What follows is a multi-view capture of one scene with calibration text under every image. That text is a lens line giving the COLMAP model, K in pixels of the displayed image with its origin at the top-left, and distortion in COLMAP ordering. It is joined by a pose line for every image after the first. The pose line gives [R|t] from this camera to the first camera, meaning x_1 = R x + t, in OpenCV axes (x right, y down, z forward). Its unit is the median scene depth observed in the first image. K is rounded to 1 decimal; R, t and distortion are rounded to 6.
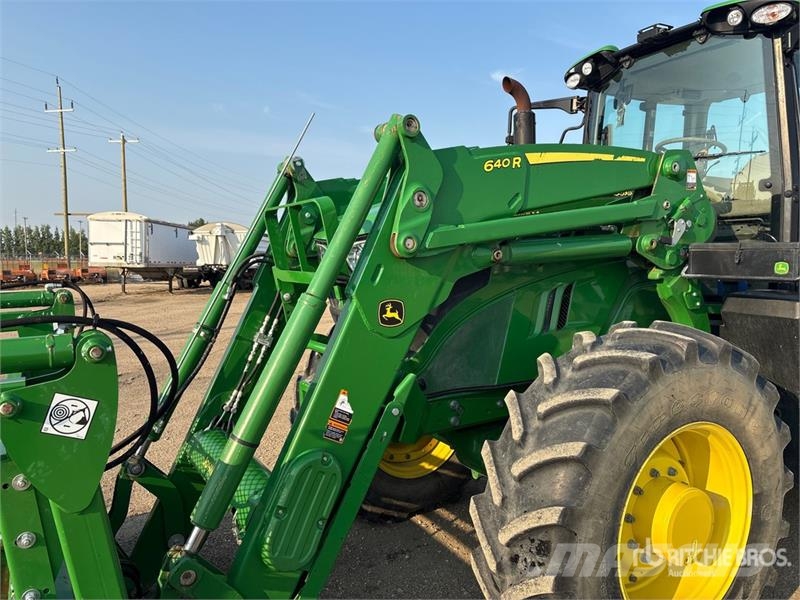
lens RADIAL K [[612.4, 0, 390.6], [0, 612.4, 309.0], [0, 0, 1]] dist [0.009384, 0.005150]
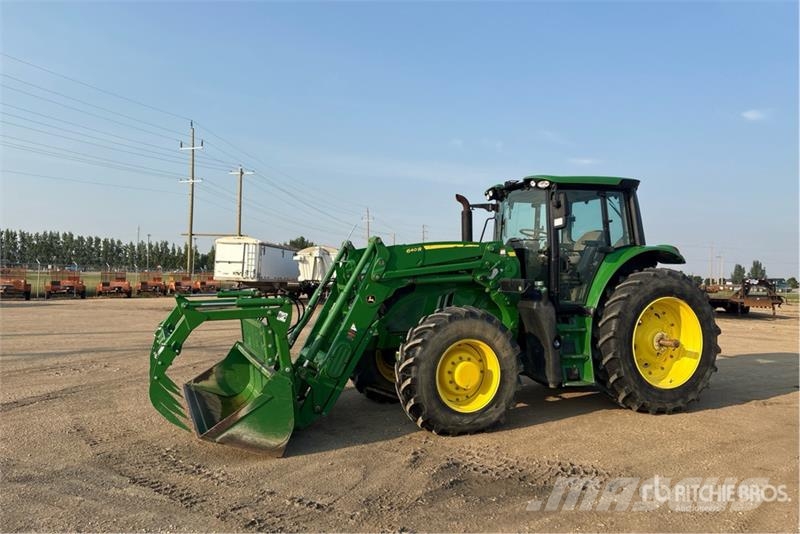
lens RADIAL K [[591.5, 0, 404.7], [0, 591.5, 257.2], [0, 0, 1]] dist [0.027594, -0.004420]
pose [[0.992129, 0.017510, -0.123987, 0.087790], [-0.031748, 0.992995, -0.113807, 0.021287], [0.121126, 0.116847, 0.985736, -0.317302]]
